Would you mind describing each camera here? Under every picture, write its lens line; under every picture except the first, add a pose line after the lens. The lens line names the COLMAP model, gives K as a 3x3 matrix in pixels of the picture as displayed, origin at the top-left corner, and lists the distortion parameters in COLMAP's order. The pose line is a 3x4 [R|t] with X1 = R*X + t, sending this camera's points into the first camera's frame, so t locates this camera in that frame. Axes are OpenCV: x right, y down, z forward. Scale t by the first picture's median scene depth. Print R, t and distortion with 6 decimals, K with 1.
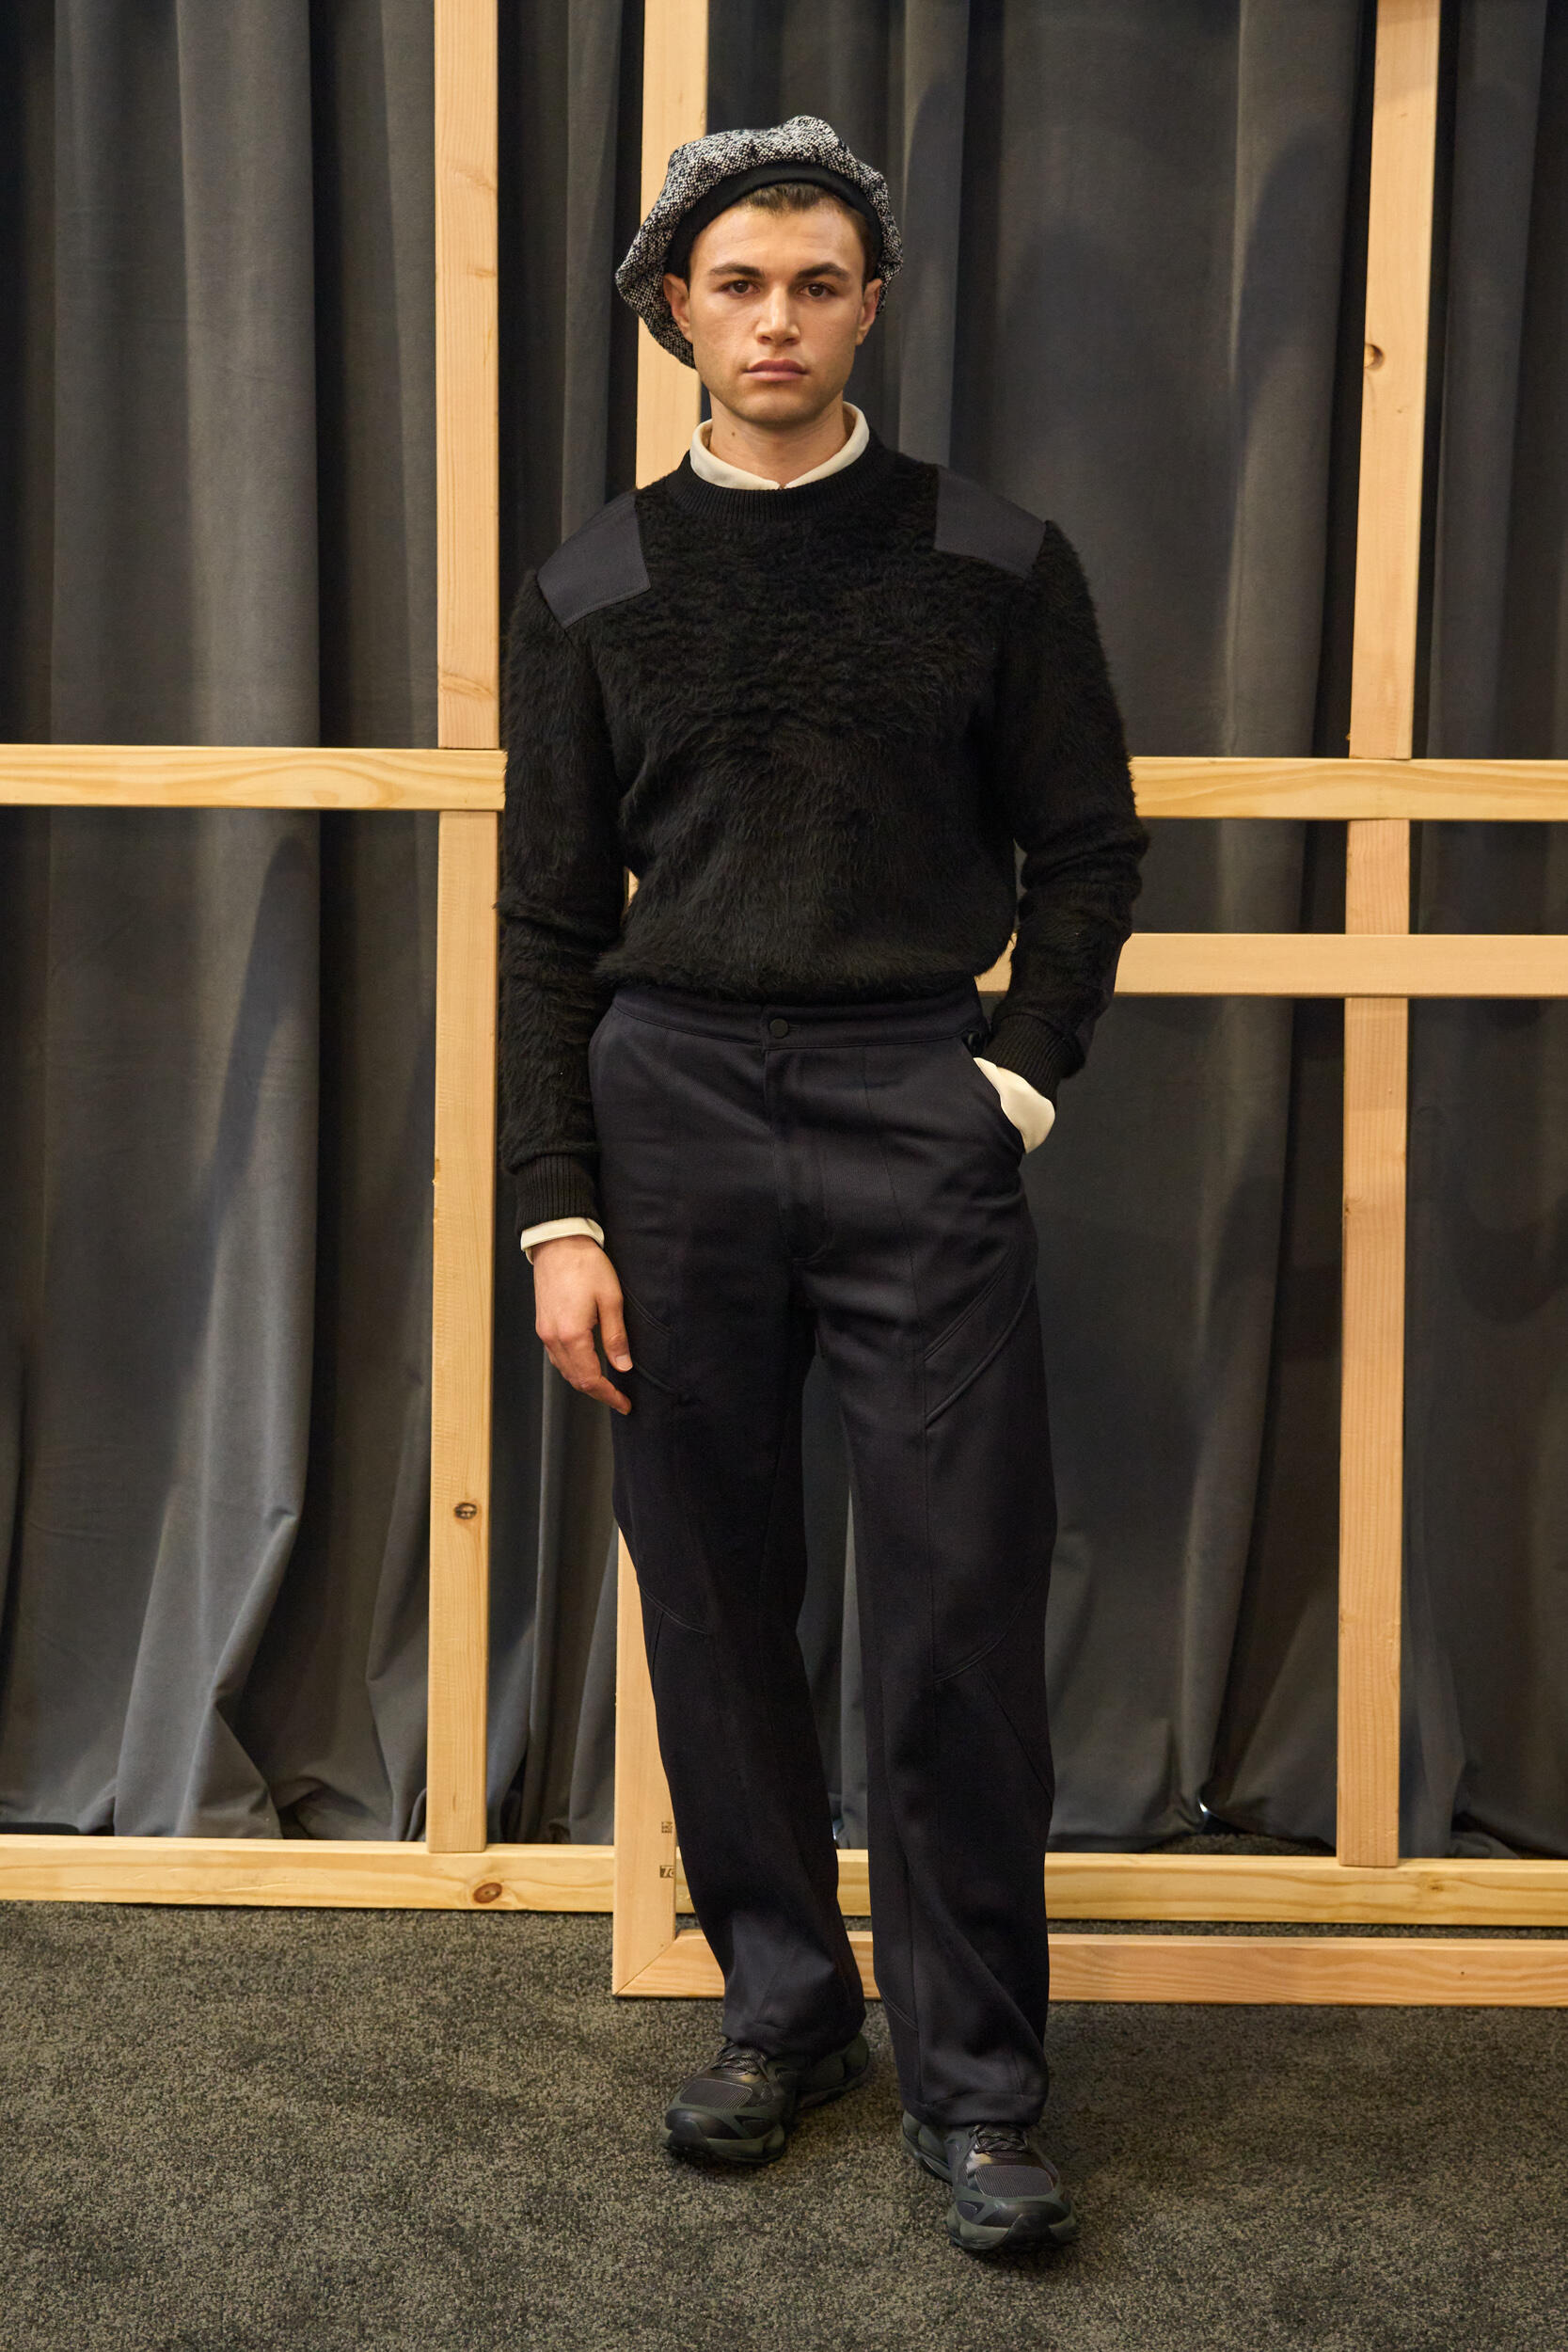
lens RADIAL K [[3663.3, 0, 772.2], [0, 3663.3, 1184.4], [0, 0, 1]] dist [0.022327, 0.000000]
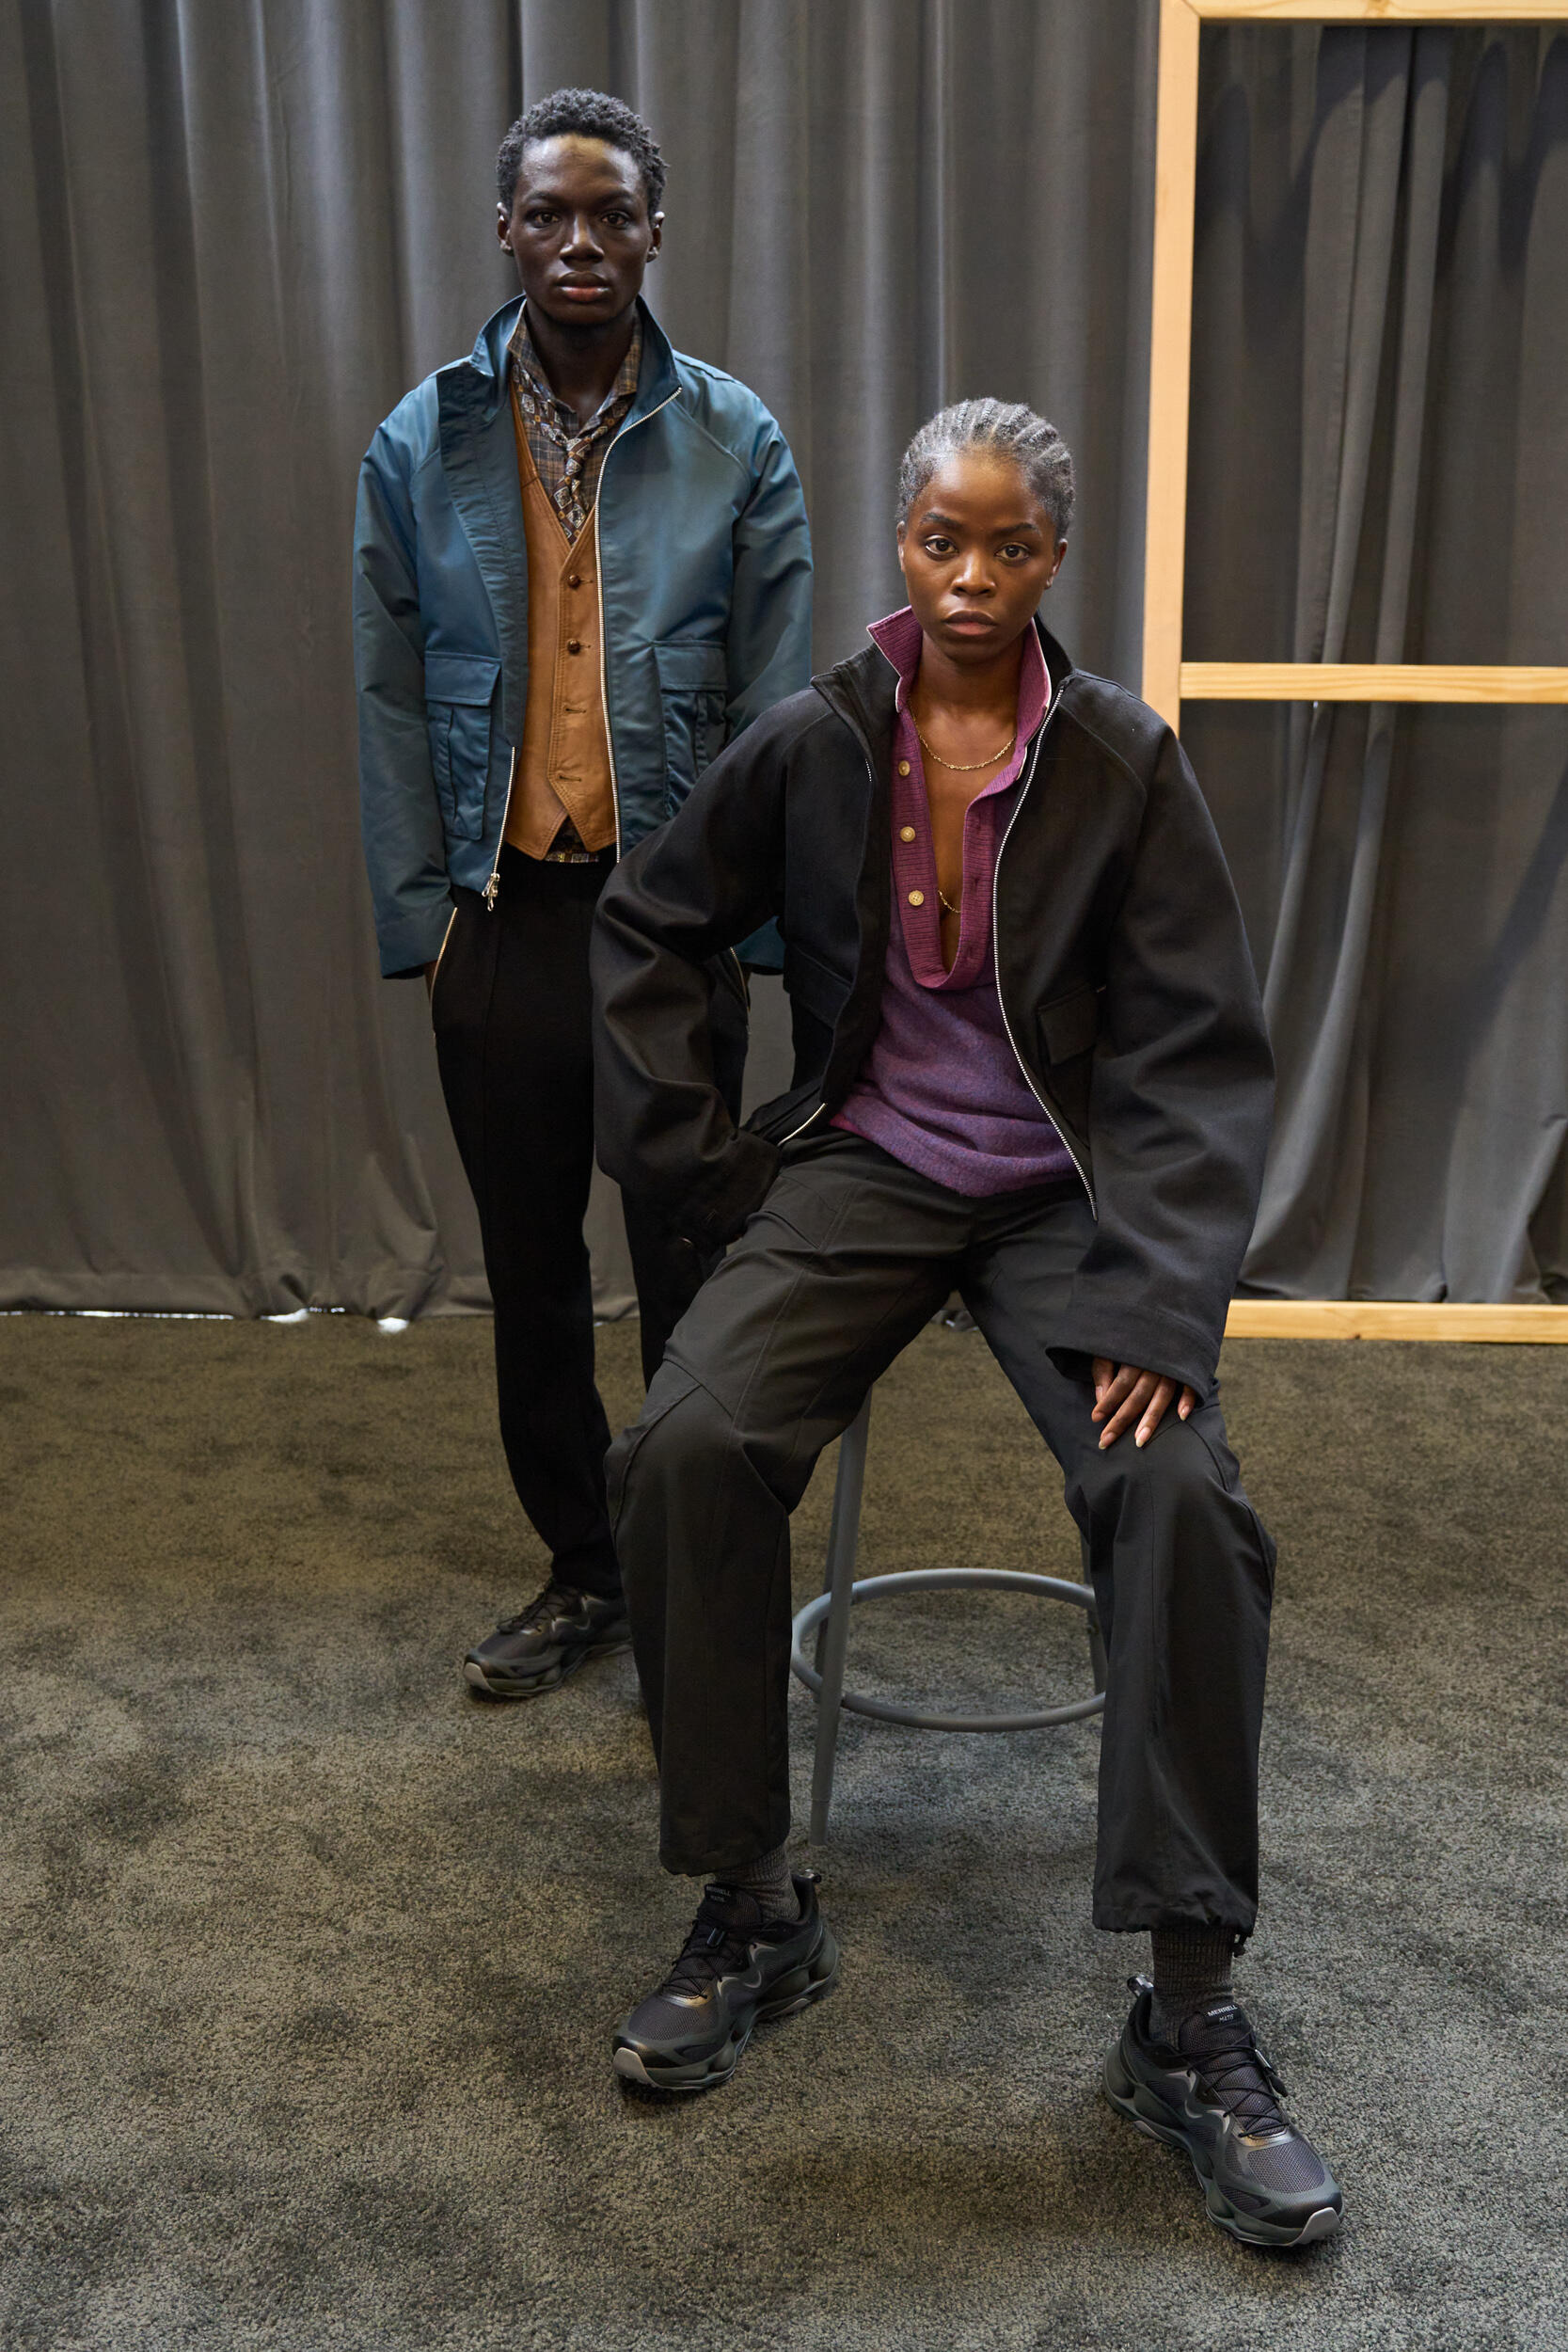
lens RADIAL K [[2662.7, 0, 783.3], [0, 2662.7, 1163.2], [0, 0, 1]] dist [-0.073911, 0.000000]
pose [[0.999976, -0.003723, 0.005838, -0.519728], [0.003452, 0.998943, 0.045833, 0.054597], [-0.006002, -0.045812, 0.998932, -0.248260]]
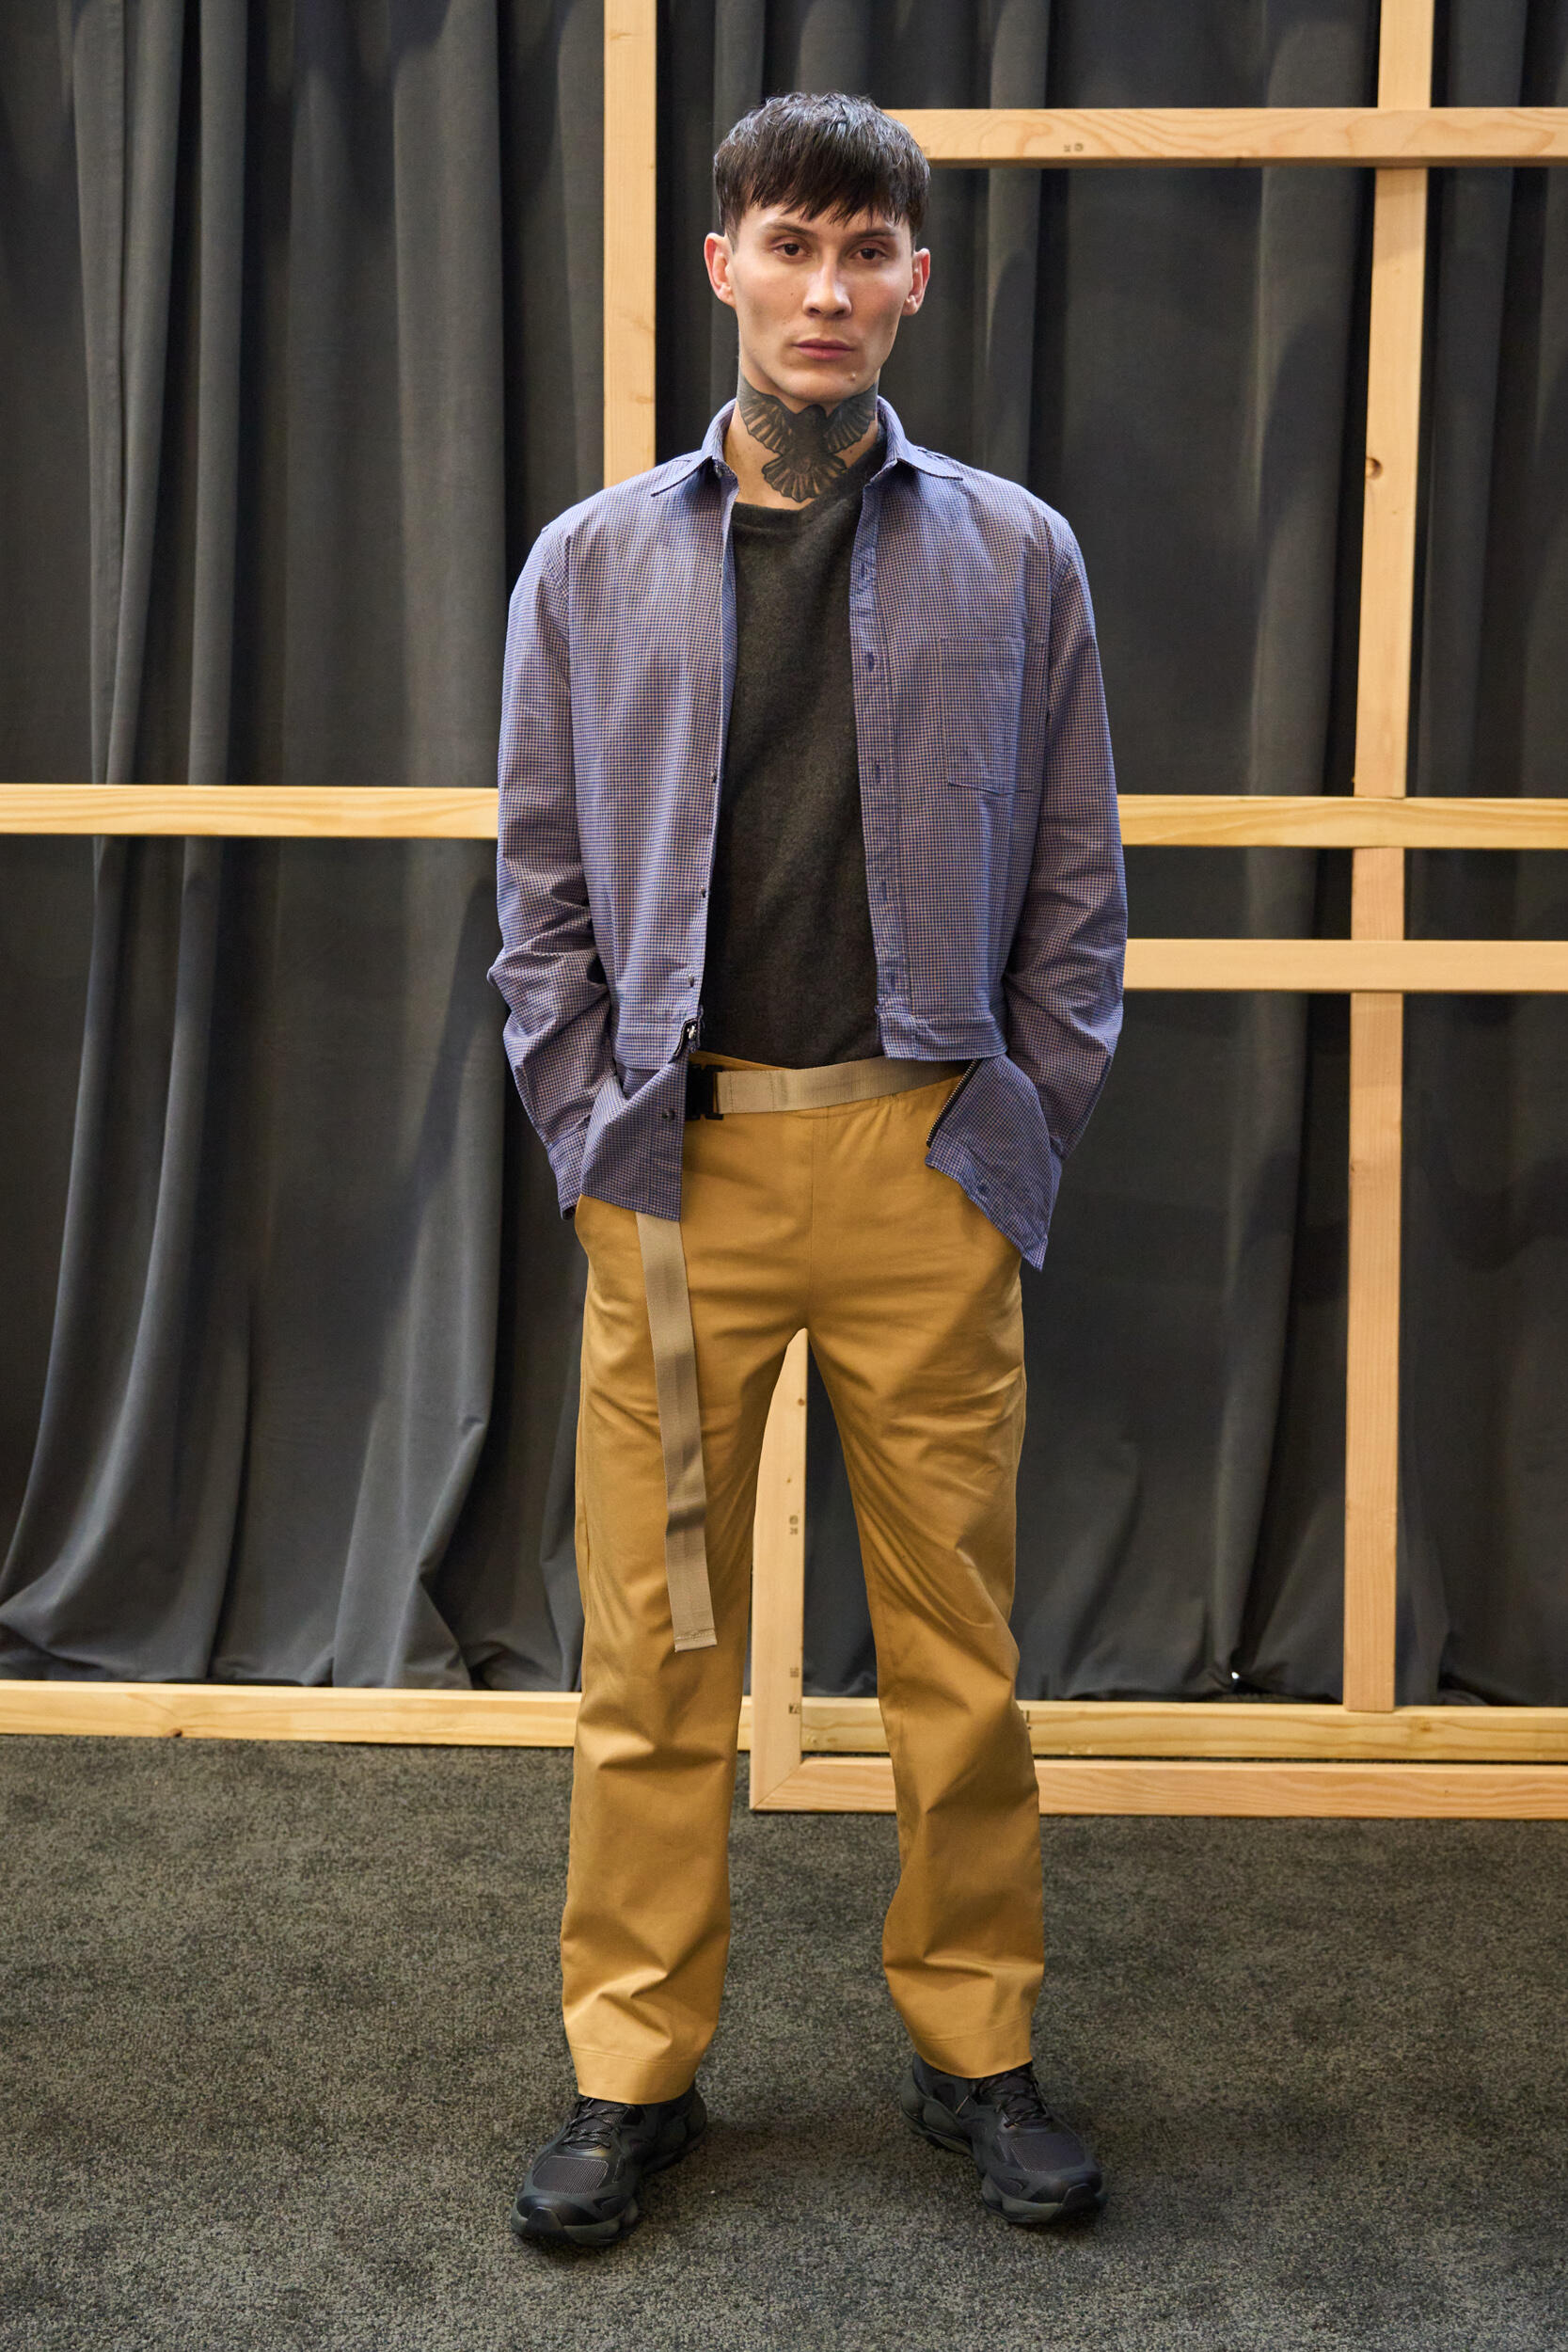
lens RADIAL K [[3415.1, 0, 790.7], [0, 3415.1, 1227.7], [0, 0, 1]] dist [-0.021331, 0.000000]
pose [[0.999976, 0.000172, -0.006972, -0.021308], [-0.000171, 1.000000, 0.000160, 0.026049], [0.006972, -0.000159, 0.999976, -0.130844]]
